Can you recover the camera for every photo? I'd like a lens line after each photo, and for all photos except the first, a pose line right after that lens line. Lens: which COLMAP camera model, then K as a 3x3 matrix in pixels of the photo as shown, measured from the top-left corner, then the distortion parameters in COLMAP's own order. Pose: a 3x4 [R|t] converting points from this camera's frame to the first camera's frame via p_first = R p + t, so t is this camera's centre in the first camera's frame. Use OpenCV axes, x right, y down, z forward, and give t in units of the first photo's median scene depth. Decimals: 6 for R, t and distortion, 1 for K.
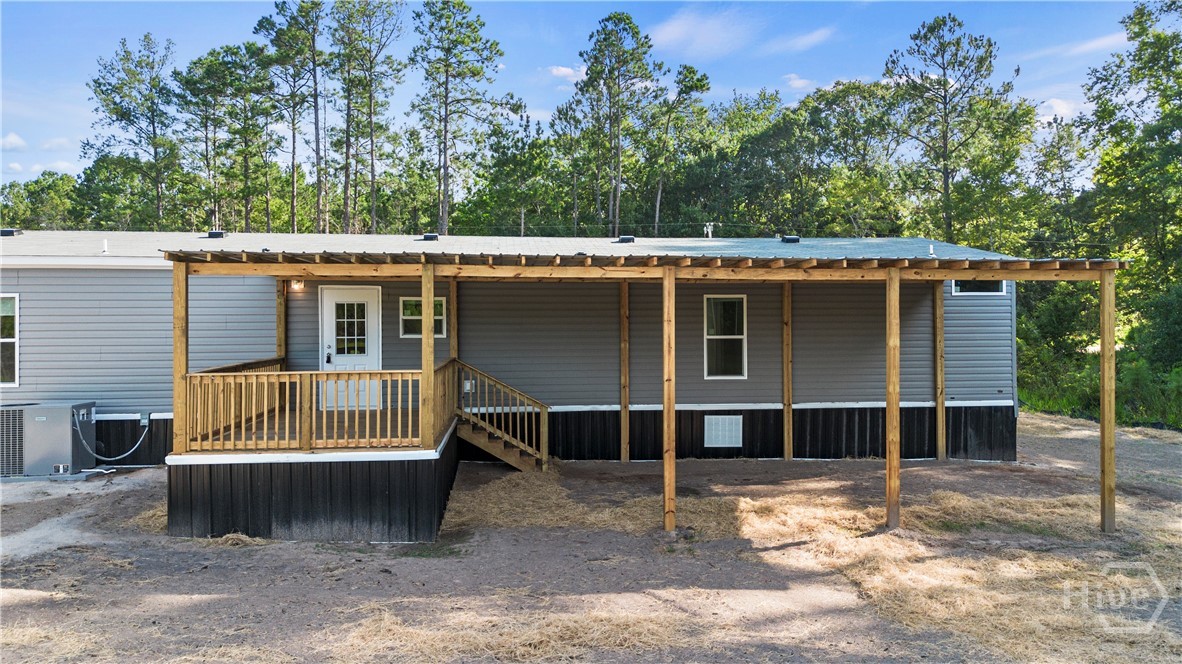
lens RADIAL K [[843.5, 0, 594.1], [0, 843.5, 330.3], [0, 0, 1]] dist [0.076966, -0.073927]
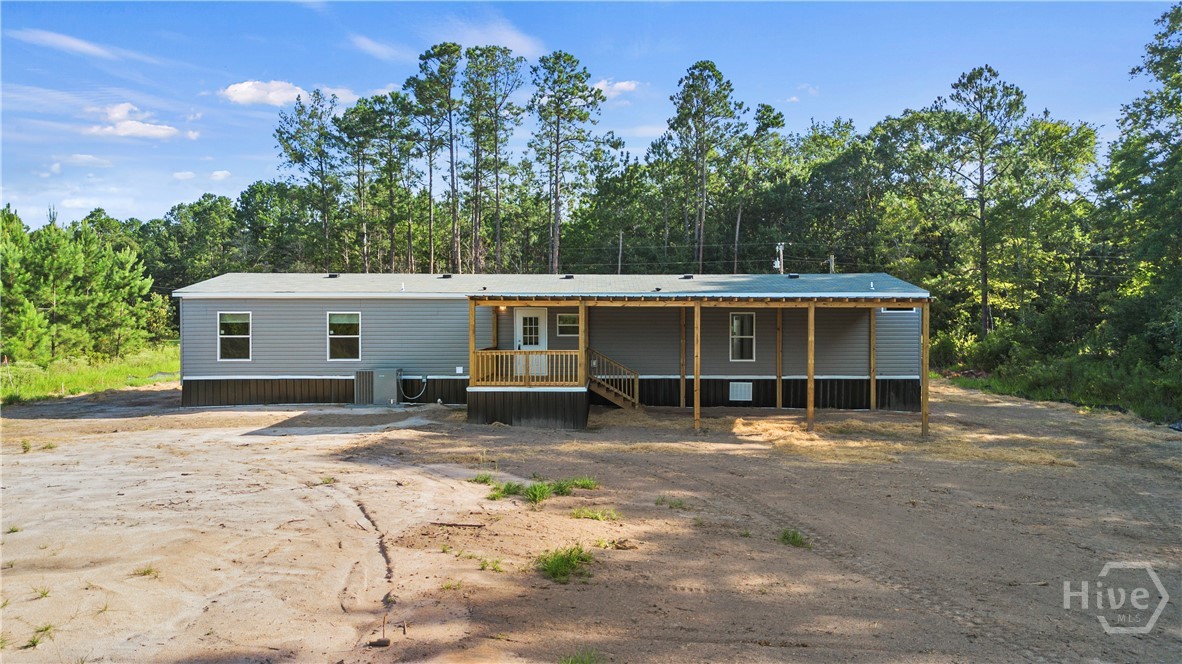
lens RADIAL K [[843.5, 0, 594.1], [0, 843.5, 330.3], [0, 0, 1]] dist [0.076966, -0.073927]
pose [[0.993600, 0.003771, -0.112895, 0.011353], [-0.004426, 0.999975, -0.005555, 0.001272], [0.112871, 0.006019, 0.993591, -0.169457]]
